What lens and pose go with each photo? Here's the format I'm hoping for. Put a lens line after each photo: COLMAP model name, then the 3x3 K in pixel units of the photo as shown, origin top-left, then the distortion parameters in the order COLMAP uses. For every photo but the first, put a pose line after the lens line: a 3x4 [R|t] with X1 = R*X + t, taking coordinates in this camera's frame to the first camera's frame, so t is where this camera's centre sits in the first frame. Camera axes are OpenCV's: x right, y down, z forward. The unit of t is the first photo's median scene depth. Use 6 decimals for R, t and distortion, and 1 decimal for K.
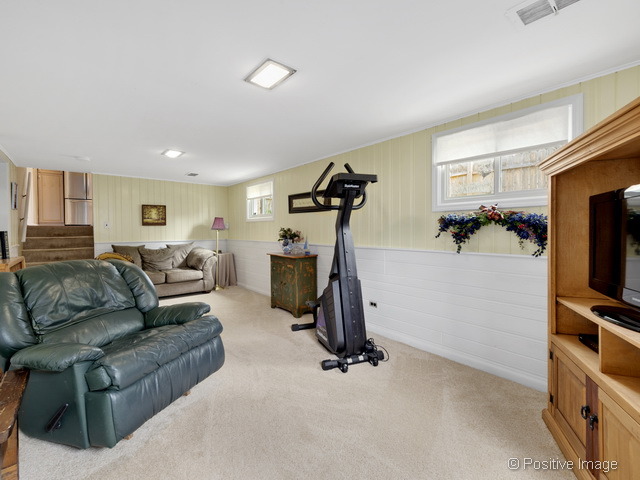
lens RADIAL K [[280.2, 0, 320.0], [0, 280.2, 240.0], [0, 0, 1]] dist [-0.001312, -0.000093]
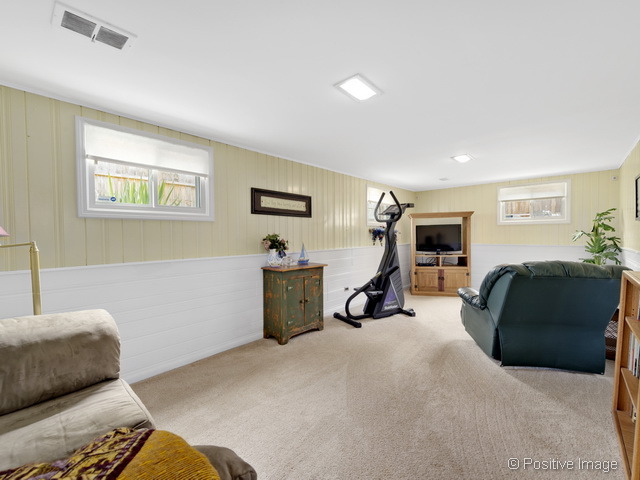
lens RADIAL K [[280.2, 0, 320.0], [0, 280.2, 240.0], [0, 0, 1]] dist [-0.001312, -0.000093]
pose [[-0.130827, 0.001319, 0.991404, -0.894943], [0.052117, 0.998626, 0.005549, -0.024102], [-0.990034, 0.052395, -0.130716, 0.990921]]
